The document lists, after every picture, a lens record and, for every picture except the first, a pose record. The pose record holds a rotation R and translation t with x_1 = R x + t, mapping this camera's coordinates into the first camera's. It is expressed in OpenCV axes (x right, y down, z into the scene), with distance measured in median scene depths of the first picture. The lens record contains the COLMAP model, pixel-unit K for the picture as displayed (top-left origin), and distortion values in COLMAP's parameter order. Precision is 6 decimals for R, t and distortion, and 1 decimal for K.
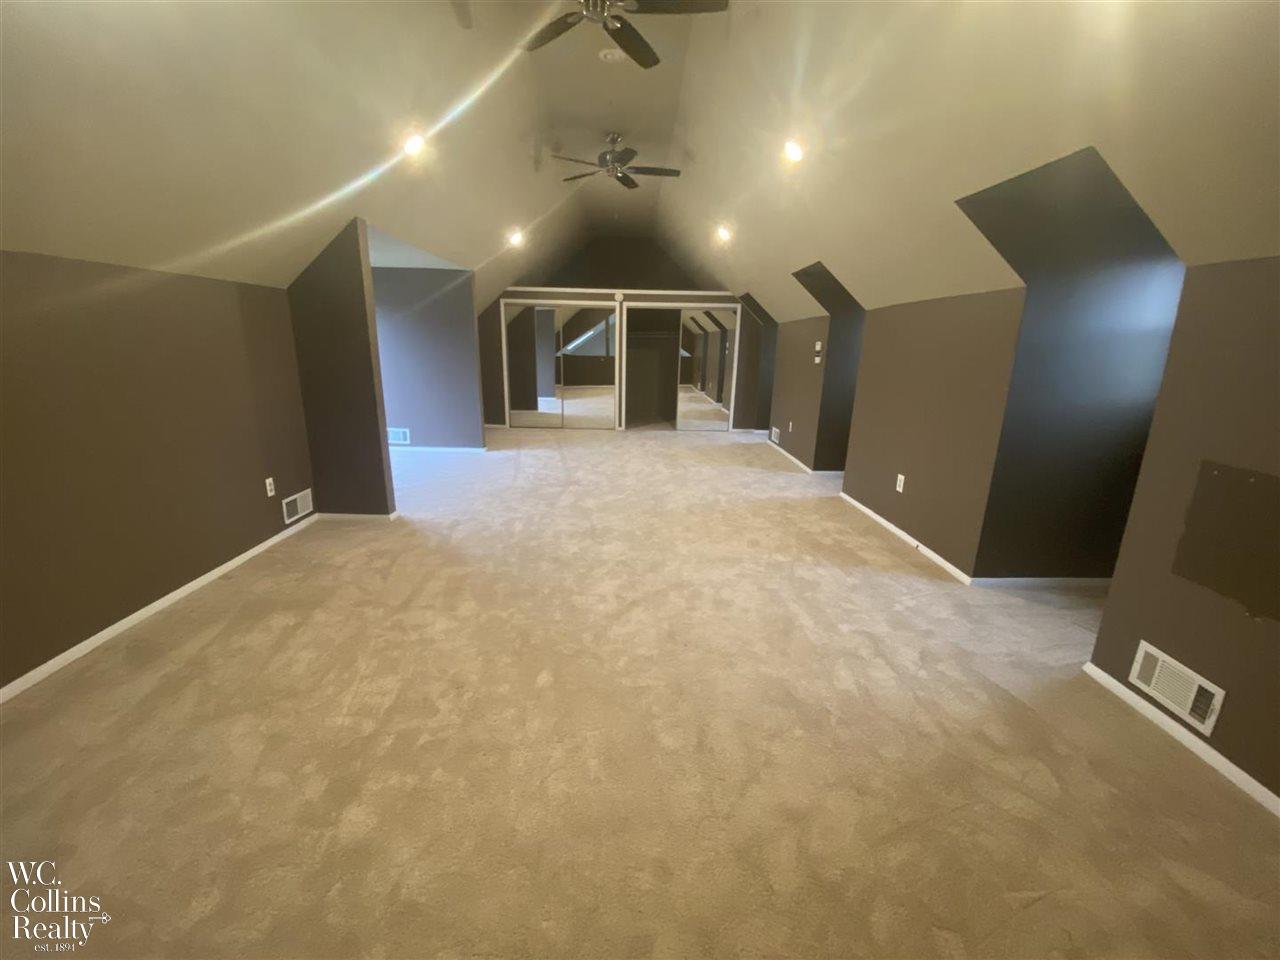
lens RADIAL K [[525.4, 0, 640.0], [0, 525.4, 480.0], [0, 0, 1]] dist [0.064976, -0.000033]
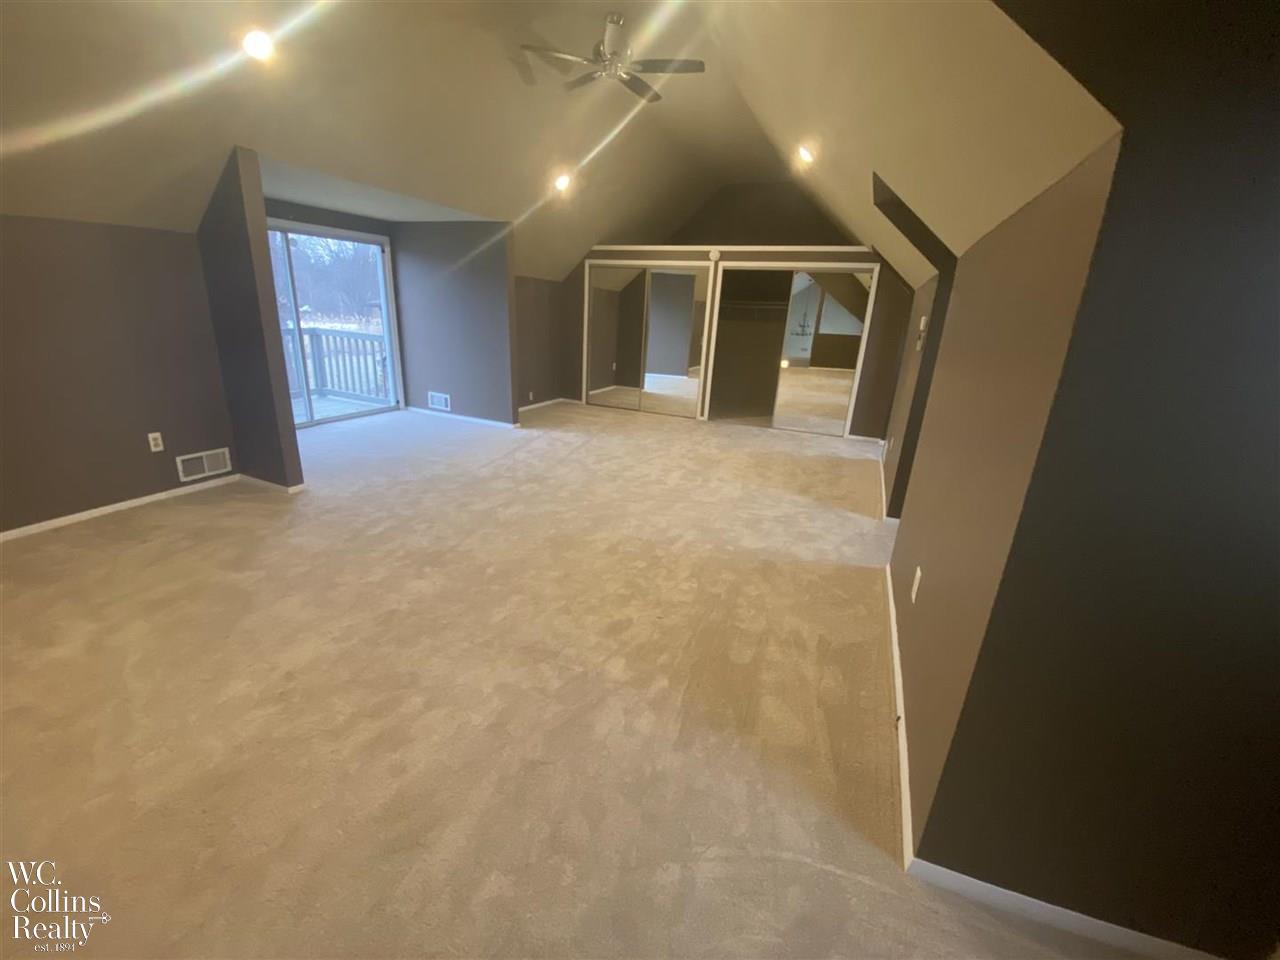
lens RADIAL K [[529.2, 0, 640.0], [0, 529.2, 480.0], [0, 0, 1]] dist [0.014712, -0.000035]
pose [[0.911819, 0.151374, -0.381670, 0.367631], [-0.136905, 0.988452, 0.064959, -0.077546], [0.387096, -0.006978, 0.922013, 0.359313]]
